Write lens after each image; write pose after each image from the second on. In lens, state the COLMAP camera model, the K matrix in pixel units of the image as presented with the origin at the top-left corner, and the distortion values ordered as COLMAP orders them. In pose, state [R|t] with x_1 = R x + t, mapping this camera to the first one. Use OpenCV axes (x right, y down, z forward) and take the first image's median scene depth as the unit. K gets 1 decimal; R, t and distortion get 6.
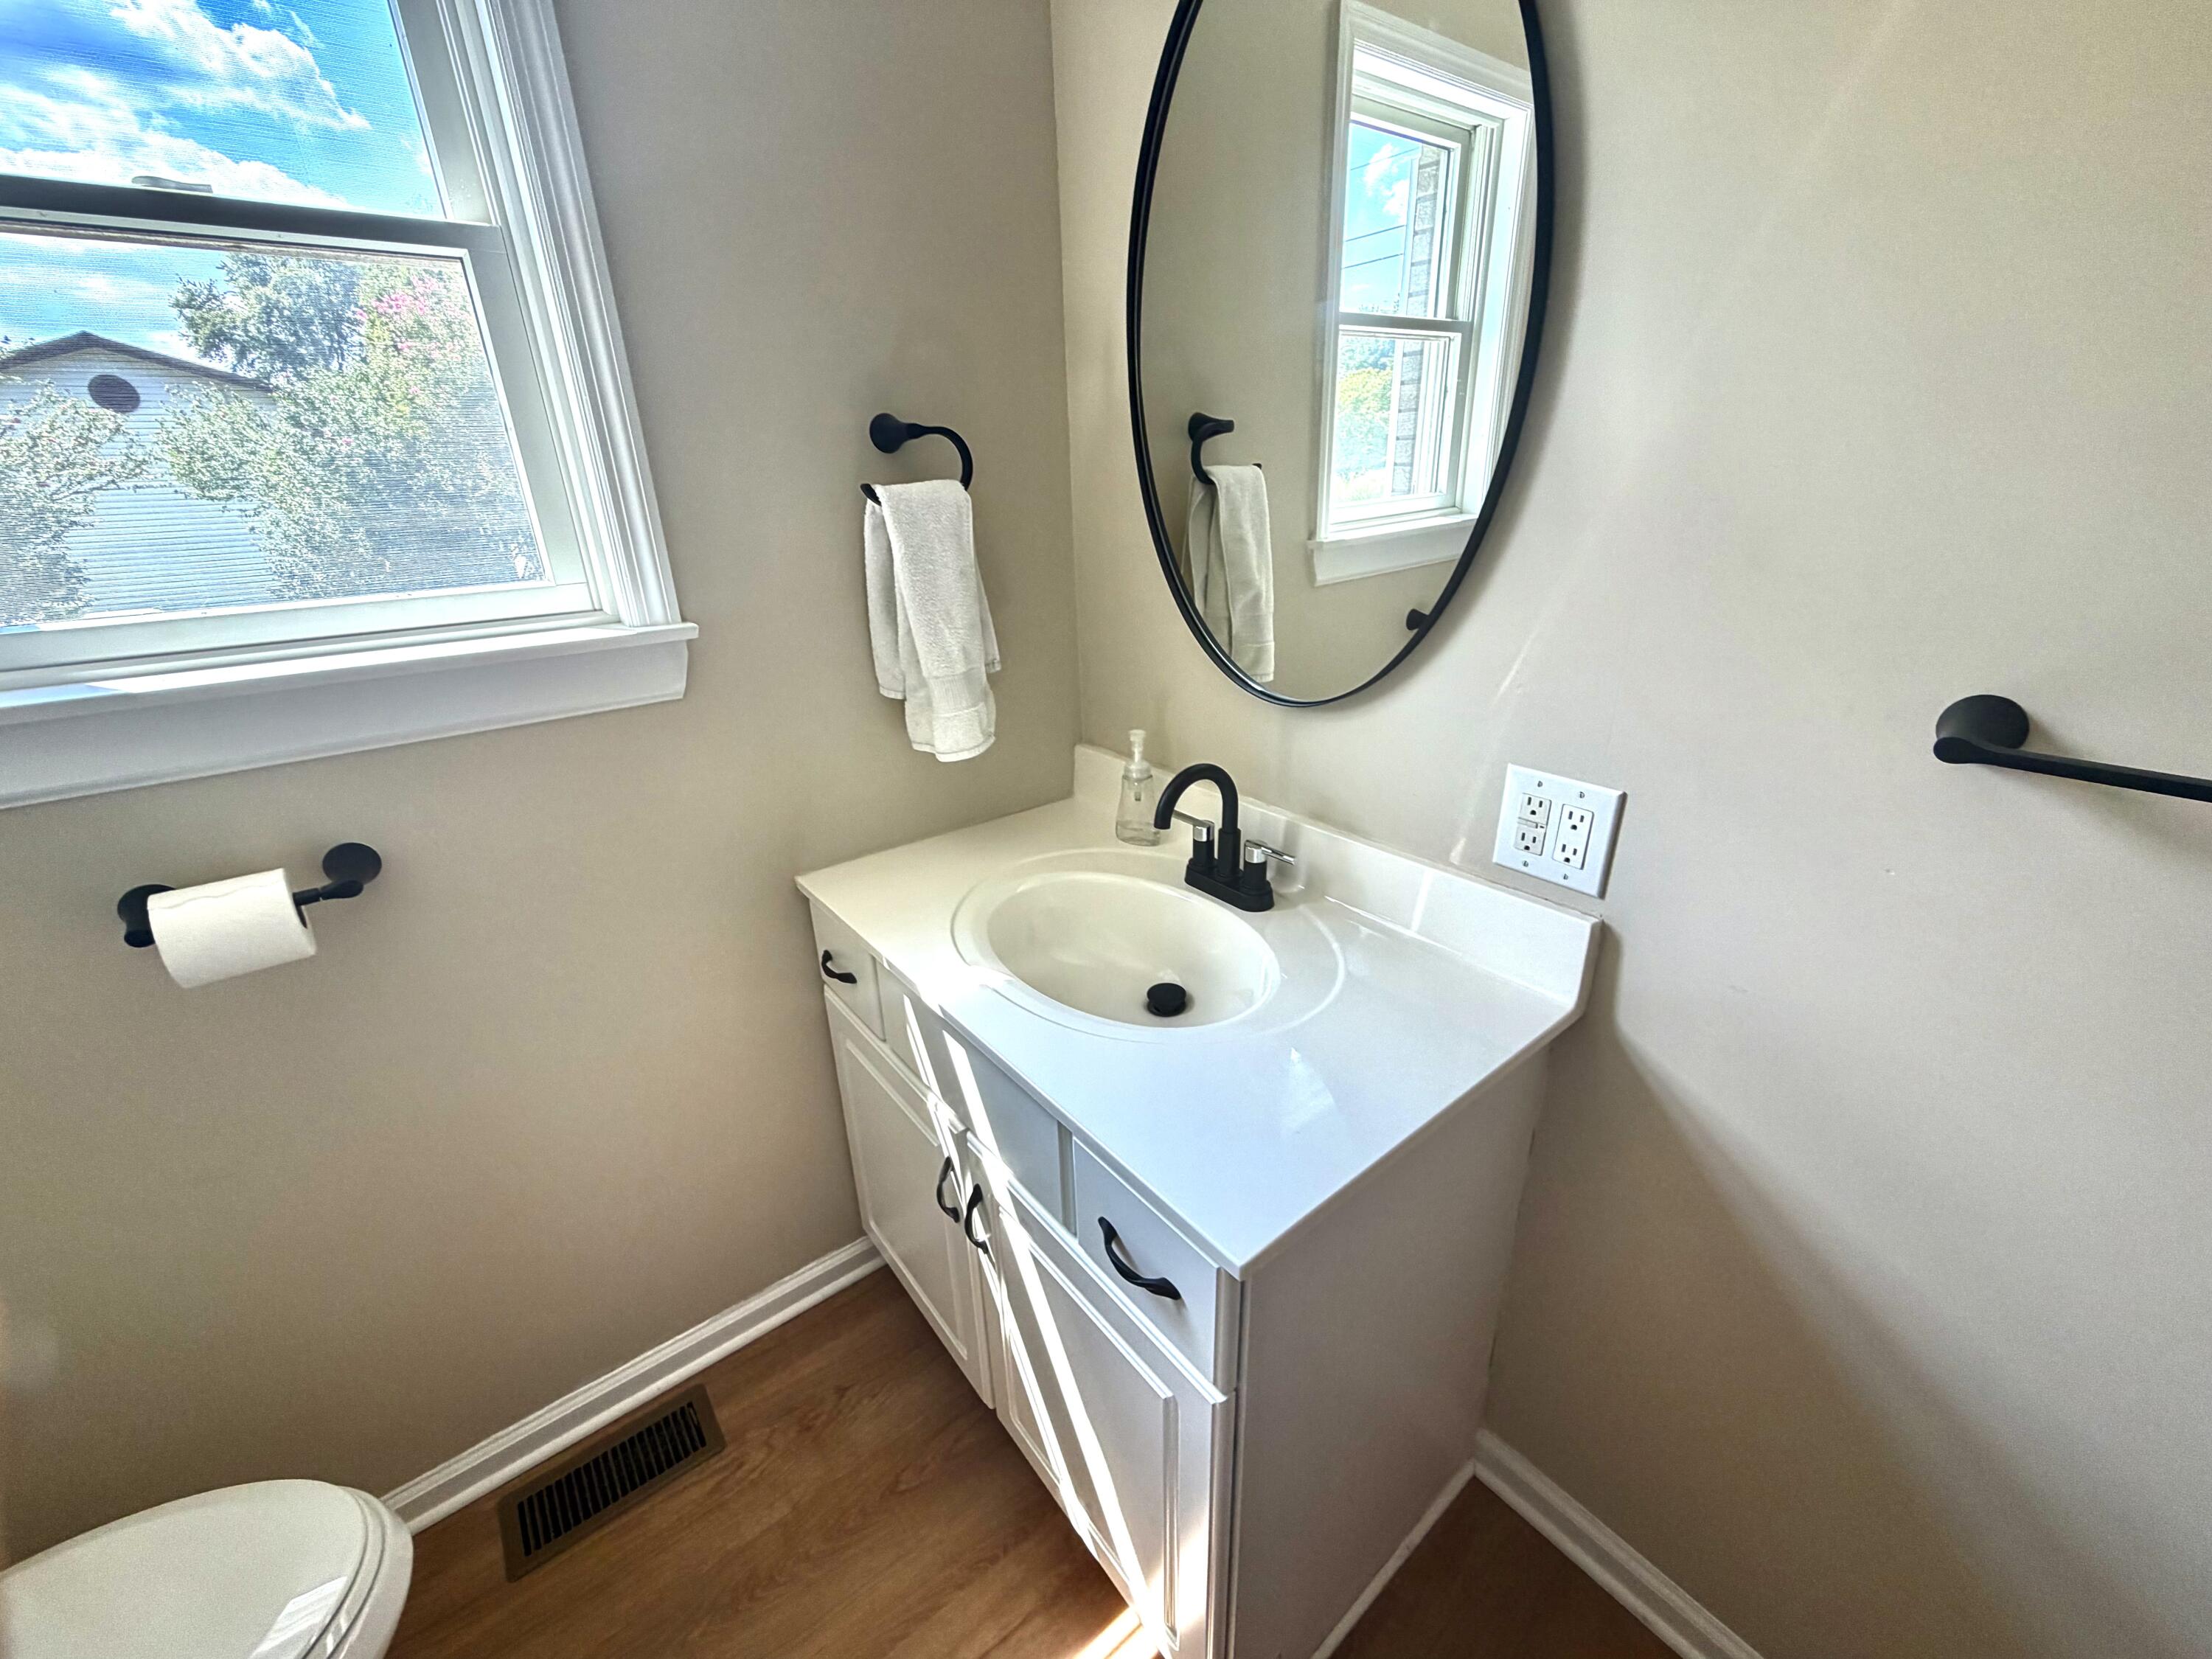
lens RADIAL K [[883.8, 0, 1101.3], [0, 883.8, 832.7], [0, 0, 1]] dist [0.001812, 0.000693]
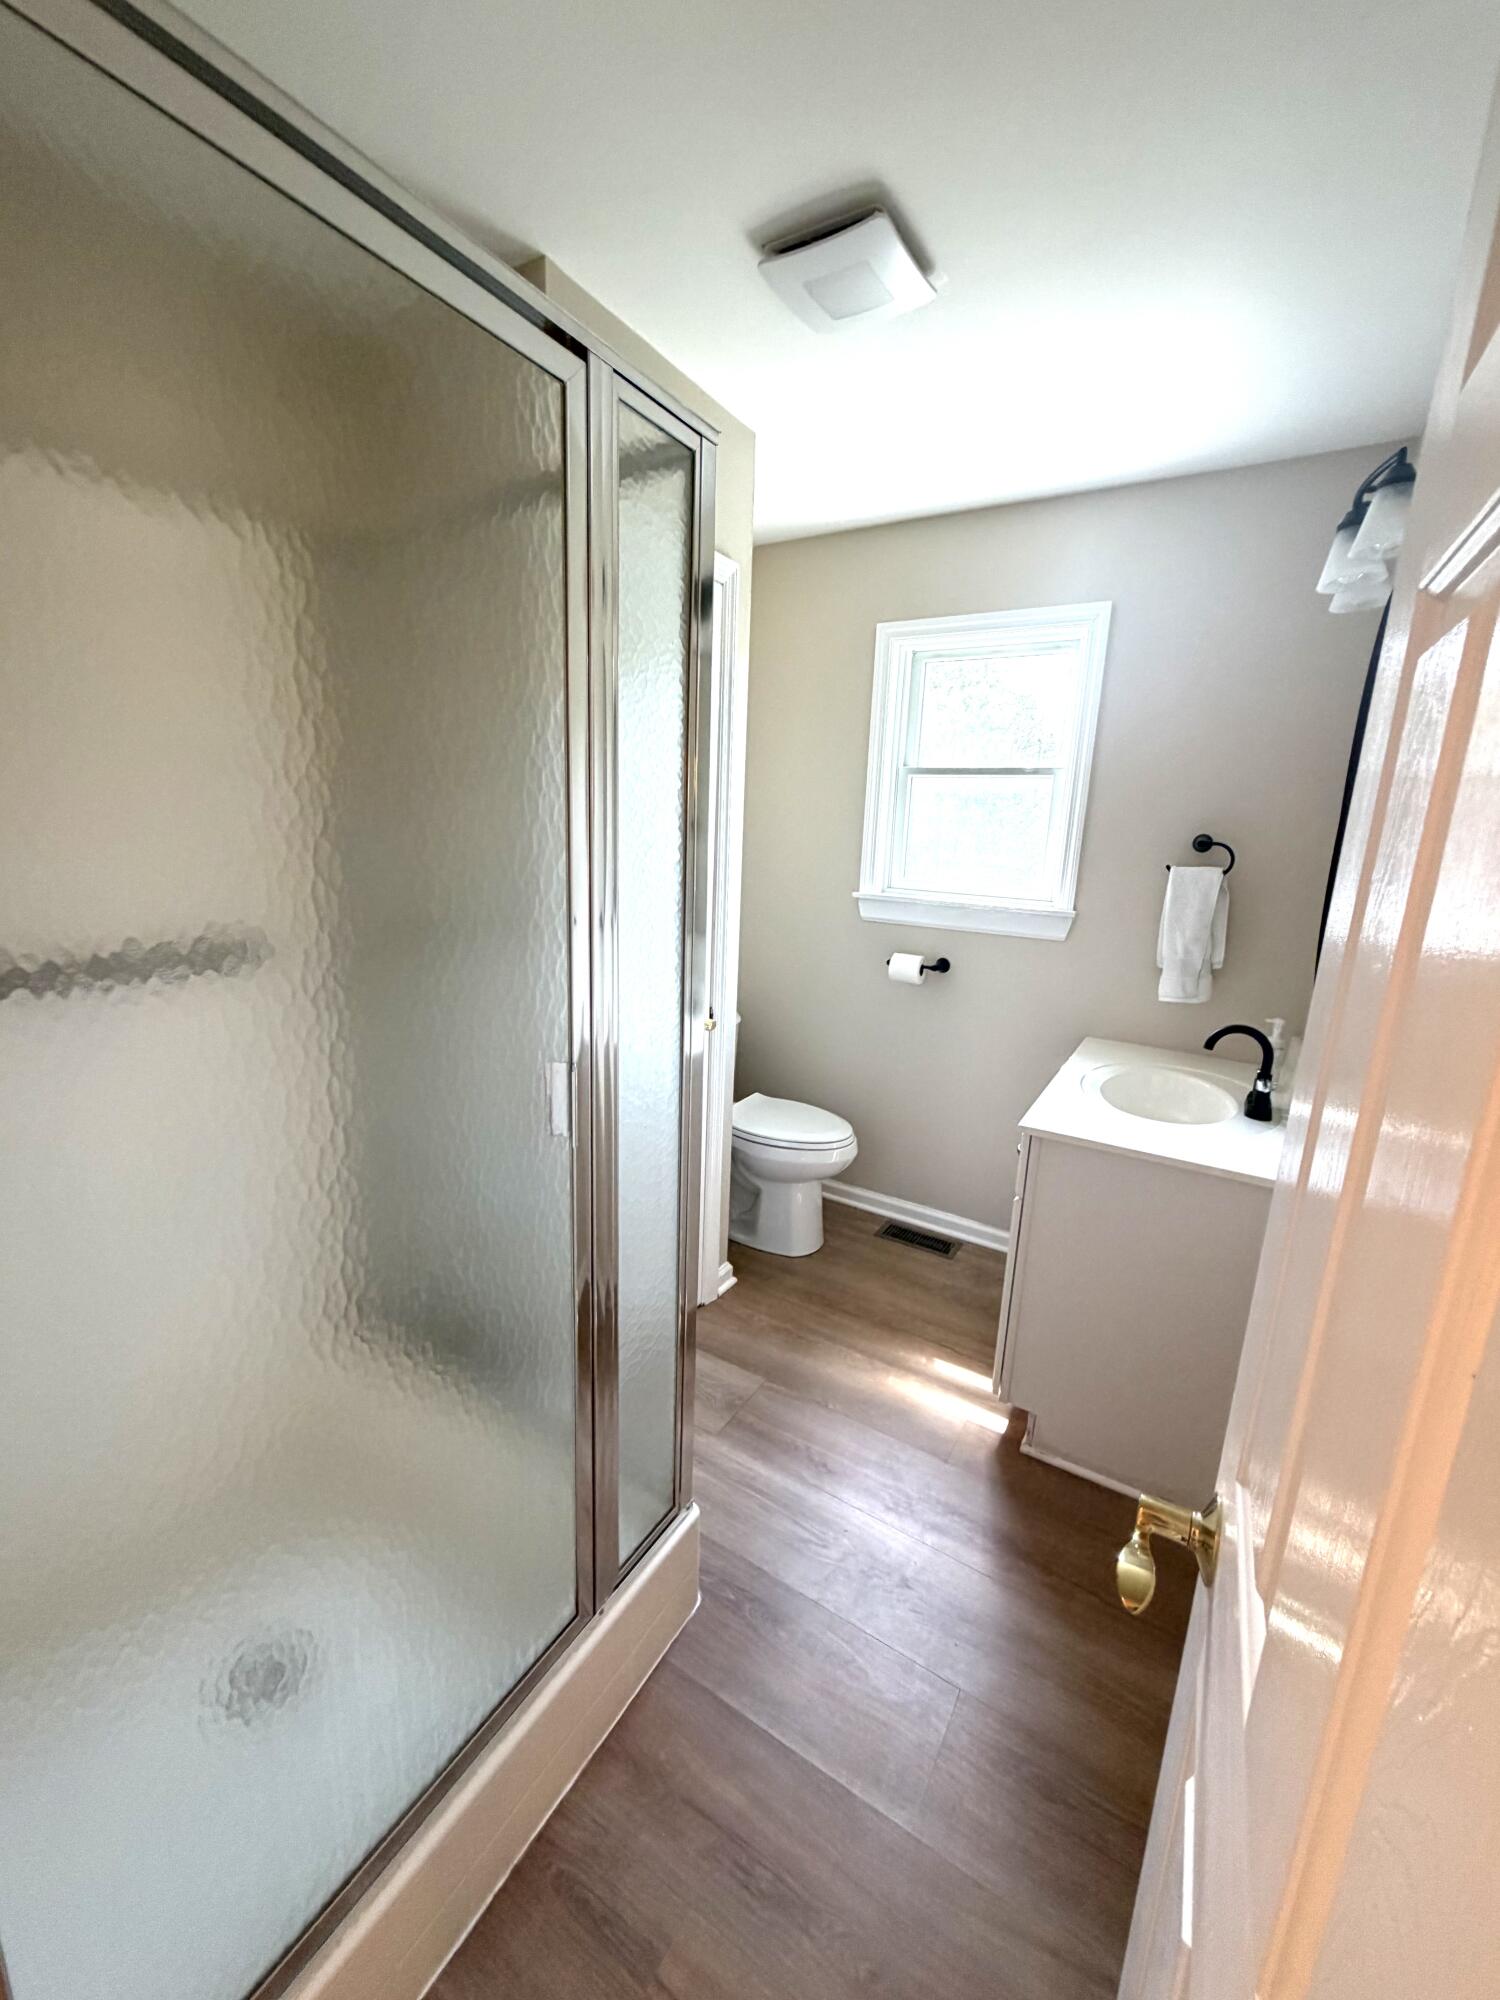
lens RADIAL K [[799.1, 0, 750.0], [0, 799.1, 1000.0], [0, 0, 1]] dist [0.001812, 0.000693]
pose [[0.348708, 0.256412, -0.901474, 1.145163], [-0.395337, 0.912332, 0.106576, 0.091349], [0.849771, 0.319222, 0.419507, -0.529055]]
